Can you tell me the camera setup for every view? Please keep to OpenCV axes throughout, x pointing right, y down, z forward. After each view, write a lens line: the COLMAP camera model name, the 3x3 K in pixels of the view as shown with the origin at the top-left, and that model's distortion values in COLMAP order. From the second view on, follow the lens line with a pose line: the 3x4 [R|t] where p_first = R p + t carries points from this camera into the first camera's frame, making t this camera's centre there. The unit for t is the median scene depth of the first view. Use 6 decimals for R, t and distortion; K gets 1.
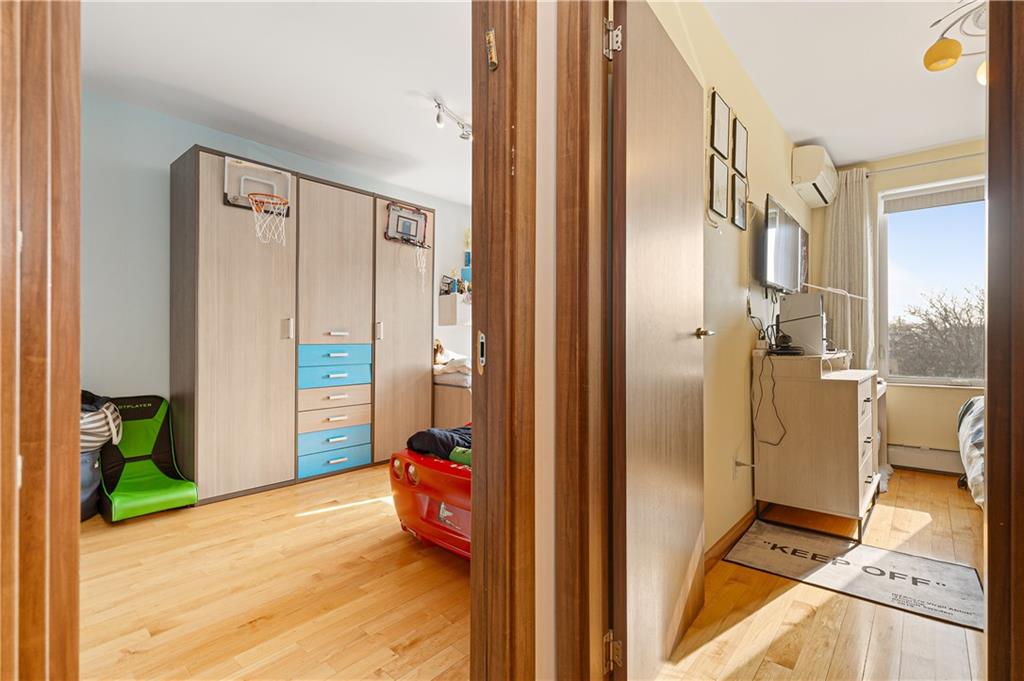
lens RADIAL K [[473.3, 0, 519.9], [0, 473.3, 342.7], [0, 0, 1]] dist [0.003162, 0.000307]
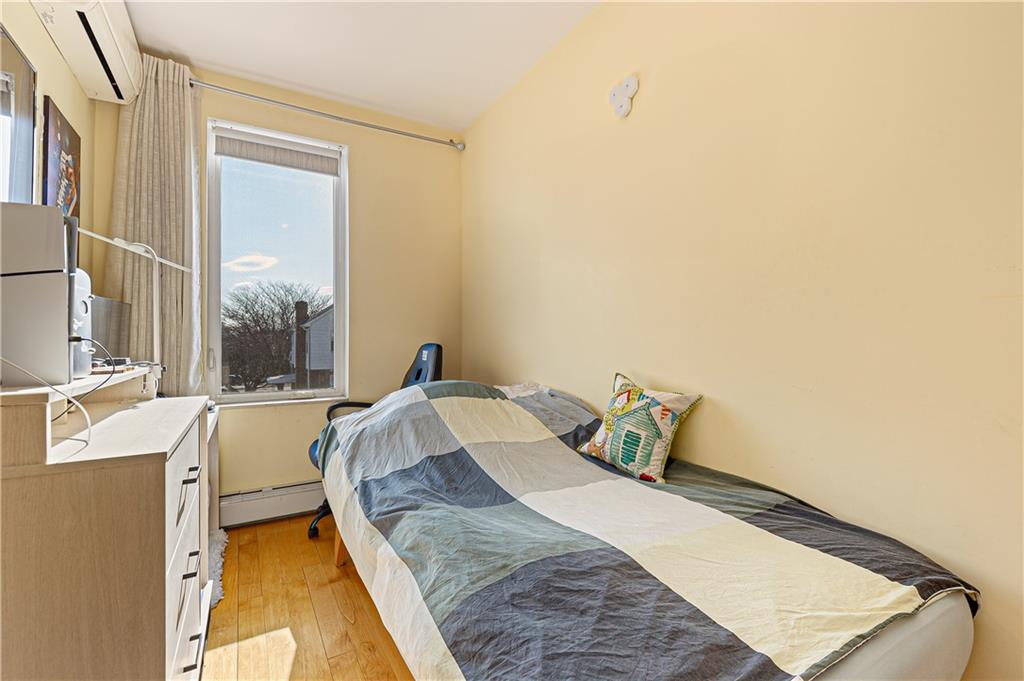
lens RADIAL K [[473.3, 0, 519.9], [0, 473.3, 342.7], [0, 0, 1]] dist [0.003162, 0.000307]
pose [[0.325524, 0.003024, 0.945529, 0.278394], [-0.001472, 0.999995, -0.002691, -0.002715], [-0.945533, -0.000516, 0.325527, 0.380388]]
